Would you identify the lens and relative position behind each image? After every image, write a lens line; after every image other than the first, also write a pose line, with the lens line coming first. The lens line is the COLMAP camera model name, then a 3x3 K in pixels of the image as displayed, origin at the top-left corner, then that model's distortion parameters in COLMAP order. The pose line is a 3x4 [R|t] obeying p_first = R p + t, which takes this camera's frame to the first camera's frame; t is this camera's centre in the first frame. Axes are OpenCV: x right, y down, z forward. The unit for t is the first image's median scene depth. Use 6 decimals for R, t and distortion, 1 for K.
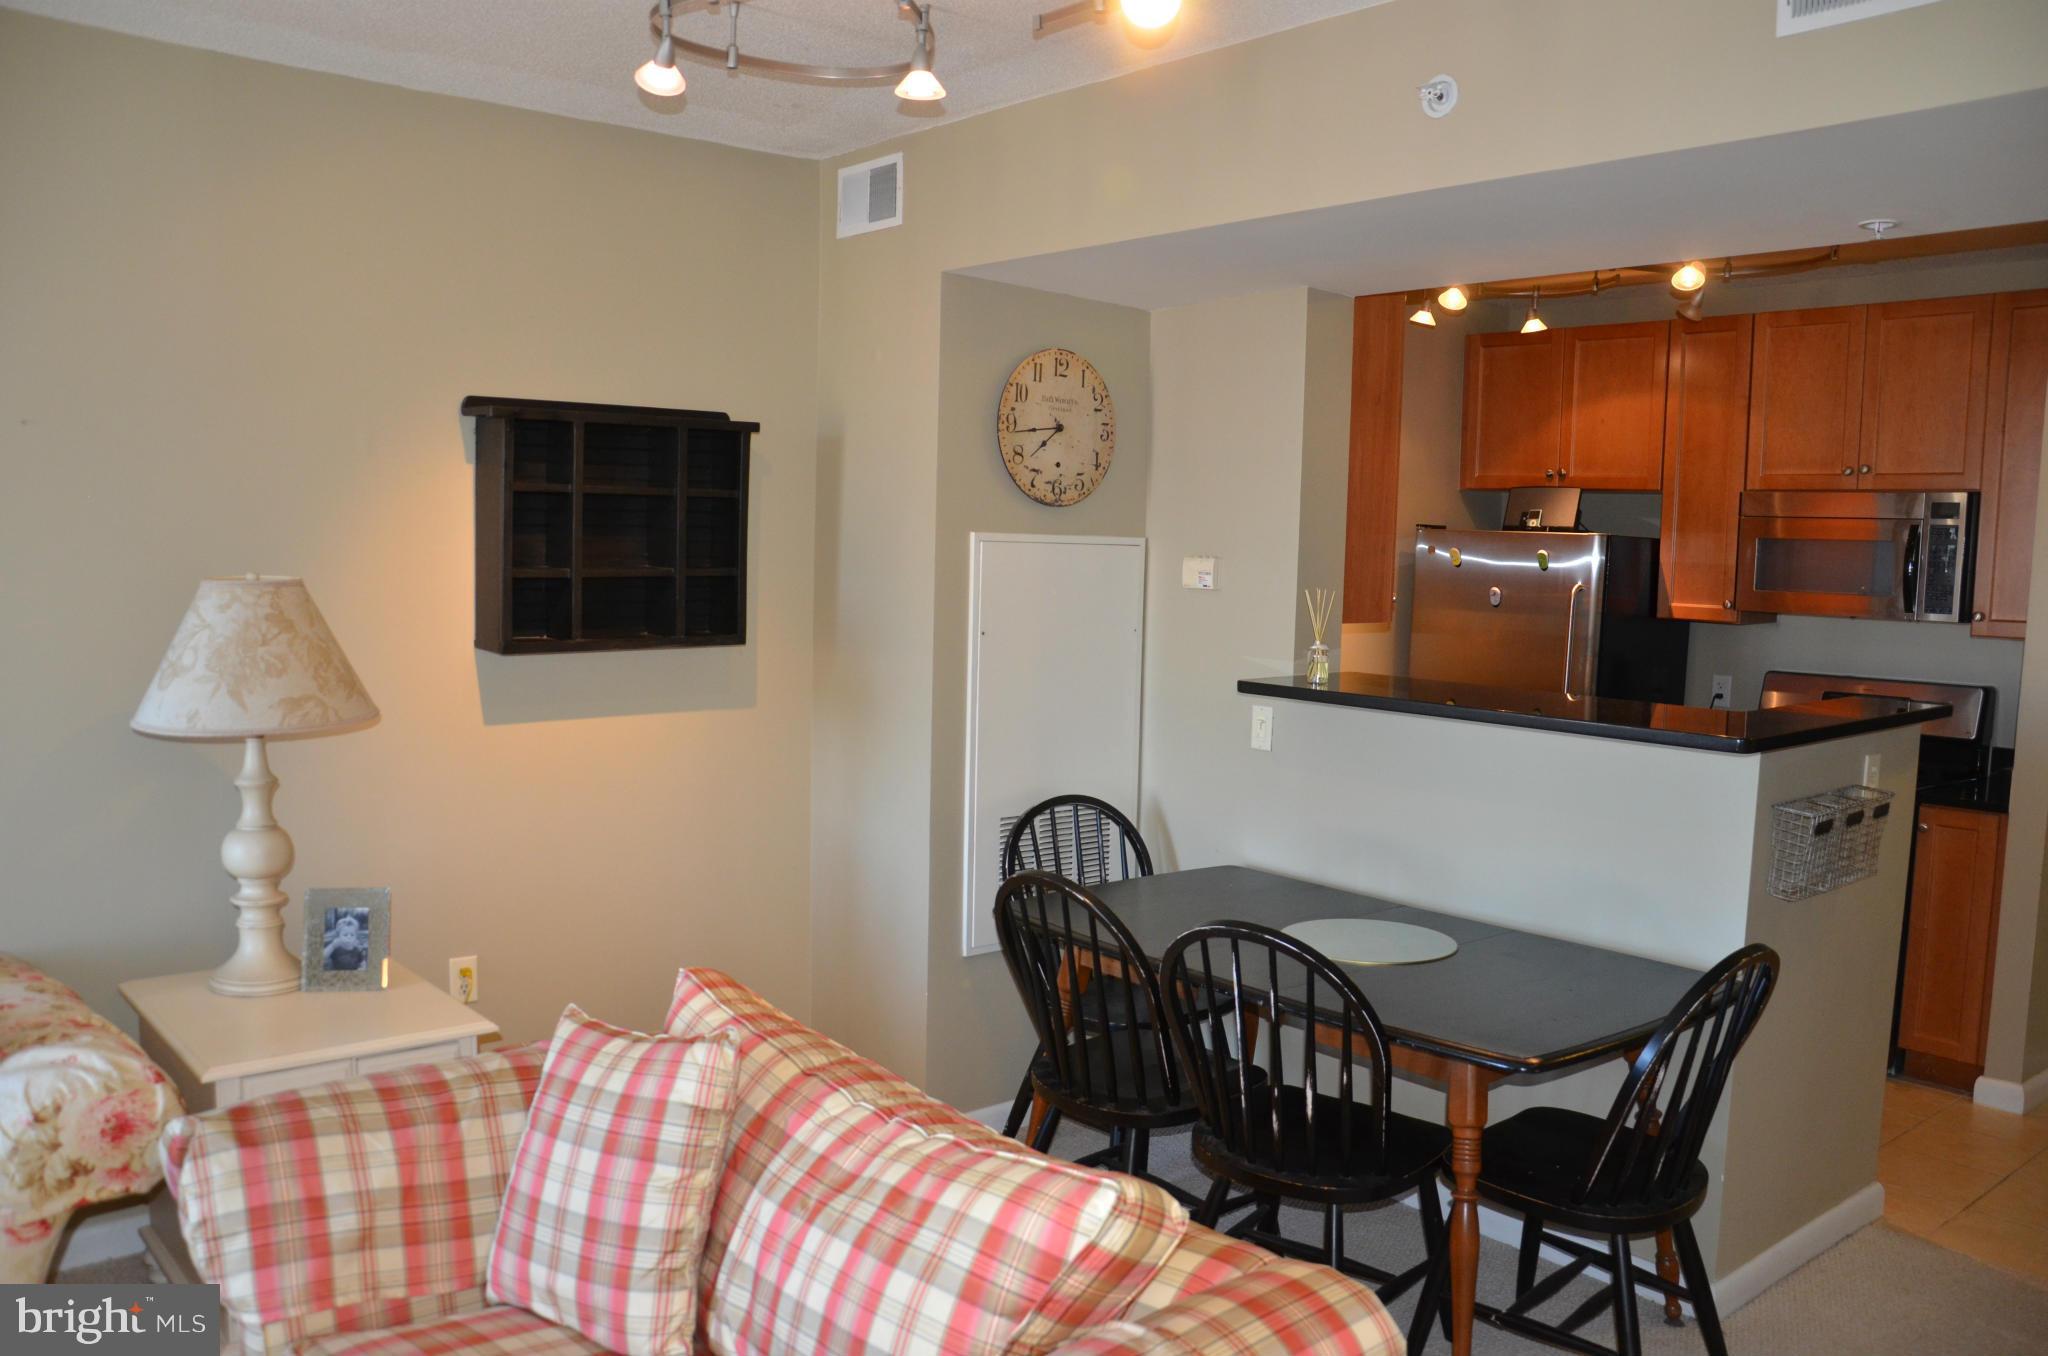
lens RADIAL K [[1600.4, 0, 1027.7], [0, 1600.4, 688.1], [0, 0, 1]] dist [-0.150540, 0.121160]
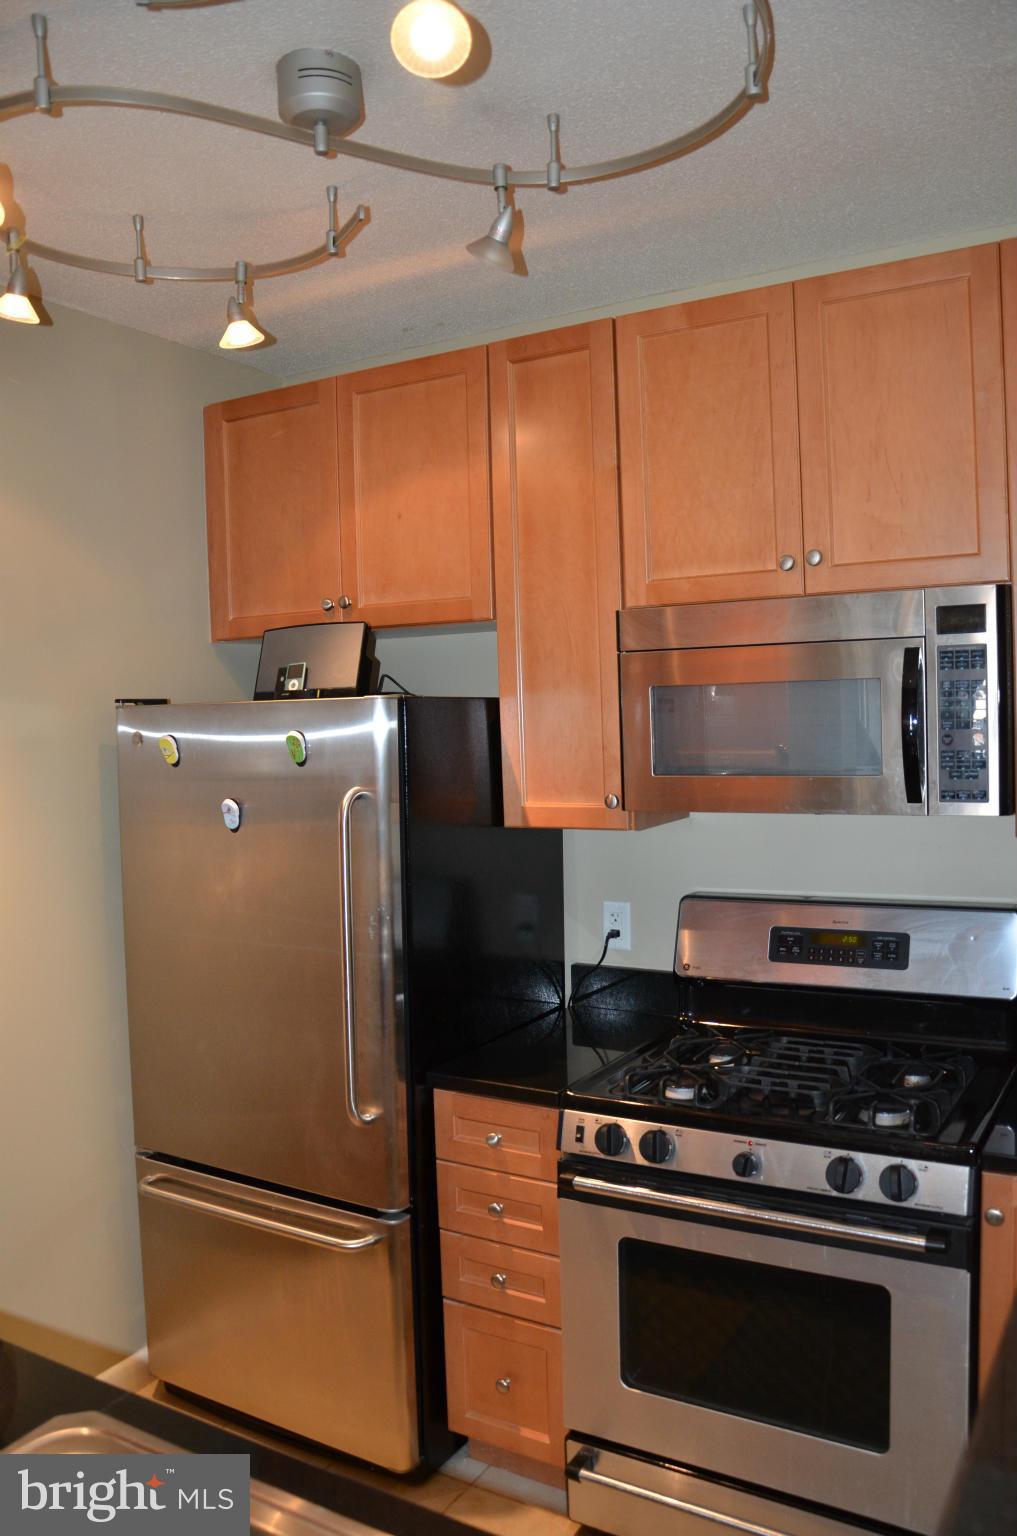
lens RADIAL K [[1200.3, 0, 508.5], [0, 1200.3, 768.0], [0, 0, 1]] dist [-0.150540, 0.121160]
pose [[0.947948, -0.071618, 0.310266, 0.262809], [0.085443, 0.995855, -0.031181, -0.053701], [-0.306747, 0.056069, 0.950138, 0.560416]]
